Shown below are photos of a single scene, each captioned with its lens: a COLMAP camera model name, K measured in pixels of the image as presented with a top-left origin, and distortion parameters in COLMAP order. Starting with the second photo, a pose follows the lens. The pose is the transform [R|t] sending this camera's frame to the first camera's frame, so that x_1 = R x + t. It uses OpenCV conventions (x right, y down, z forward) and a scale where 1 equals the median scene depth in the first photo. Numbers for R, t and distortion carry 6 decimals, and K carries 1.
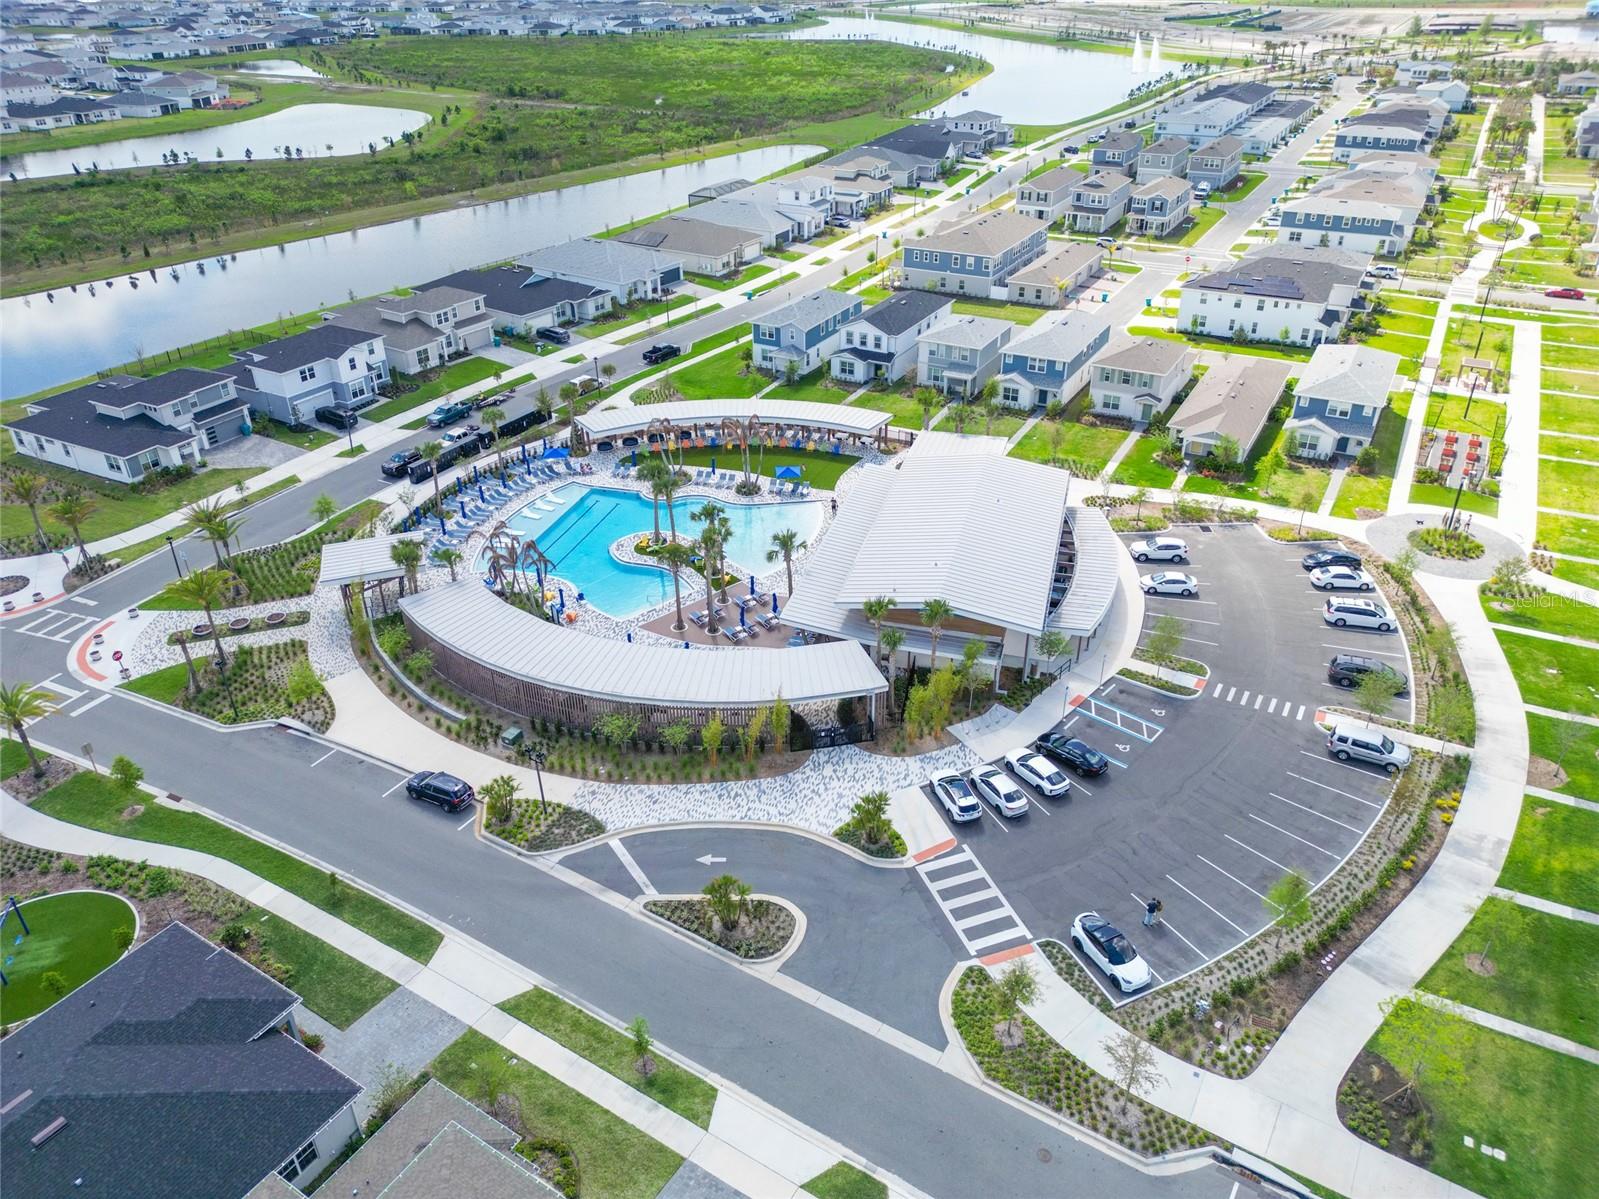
lens RADIAL K [[1108.5, 0, 799.3], [0, 1108.5, 608.3], [0, 0, 1]] dist [0.060641, -0.055350]
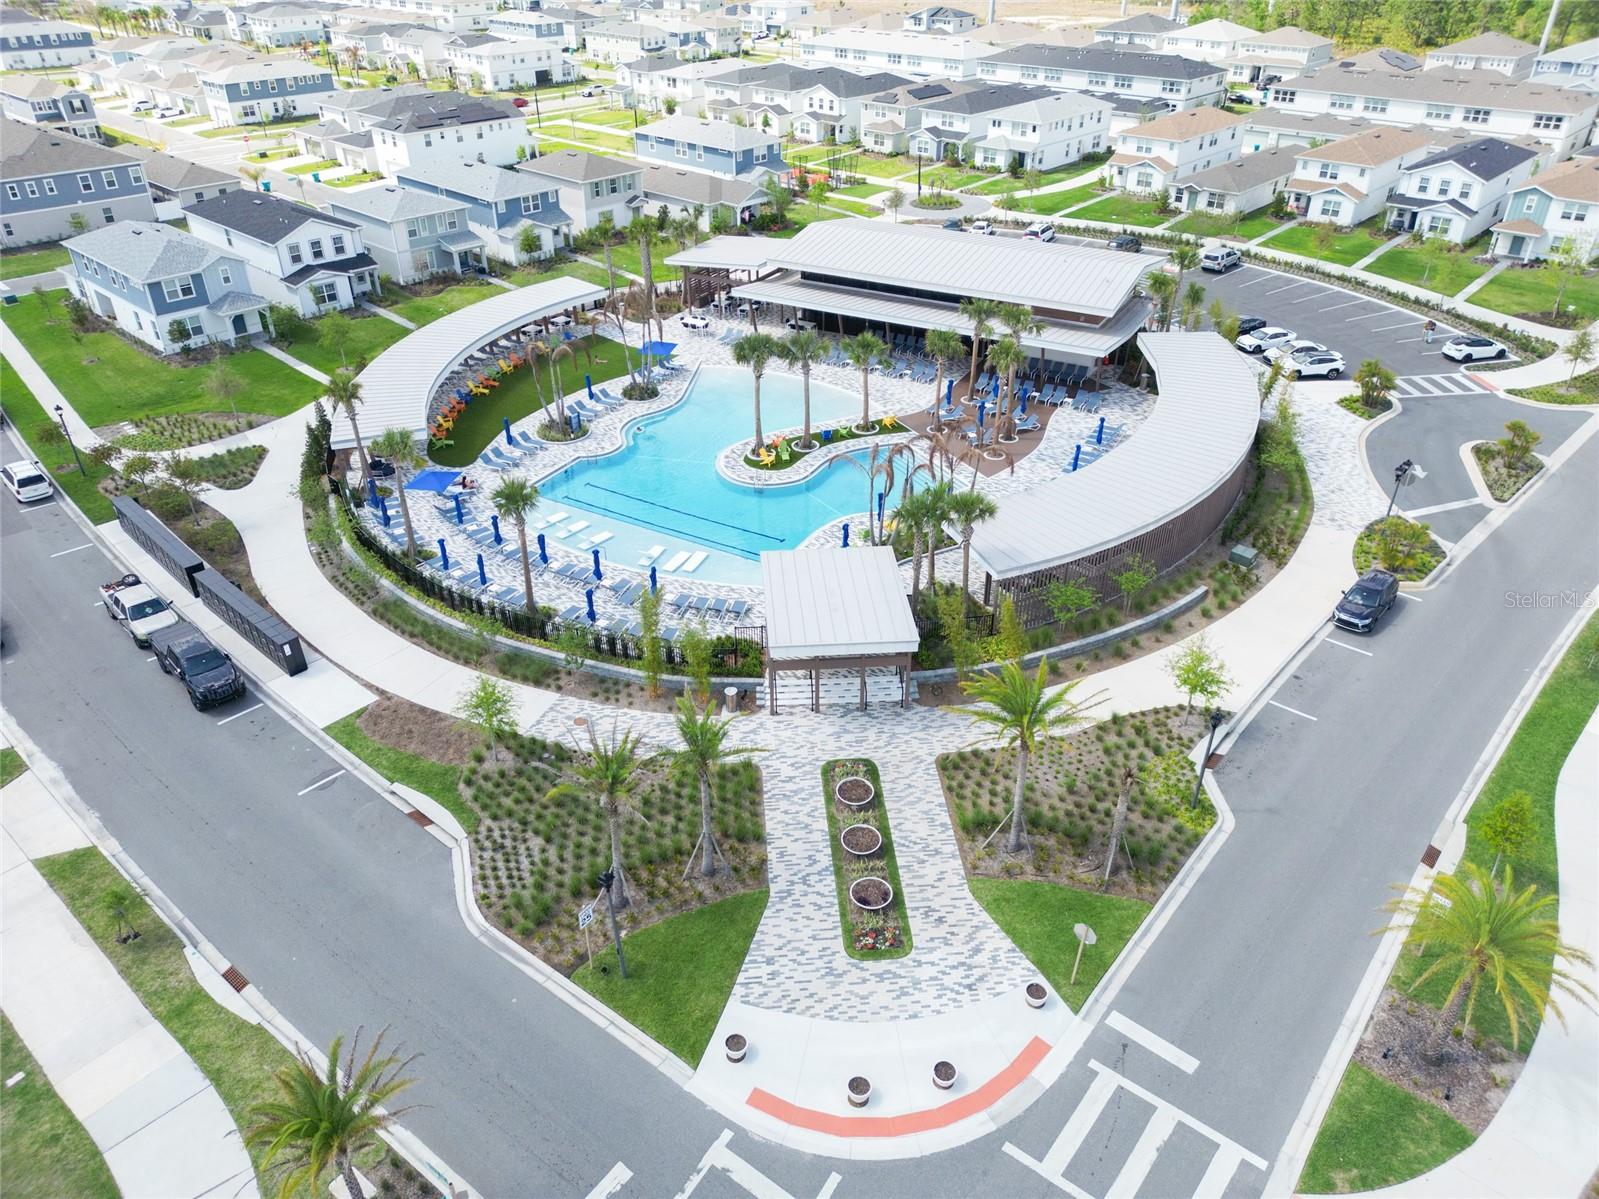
lens RADIAL K [[1108.5, 0, 799.3], [0, 1108.5, 608.3], [0, 0, 1]] dist [0.060641, -0.055350]
pose [[0.236303, -0.516459, 0.823062, -0.584983], [0.500974, 0.790545, 0.352225, -0.169040], [-0.832578, 0.329101, 0.445541, 0.542041]]
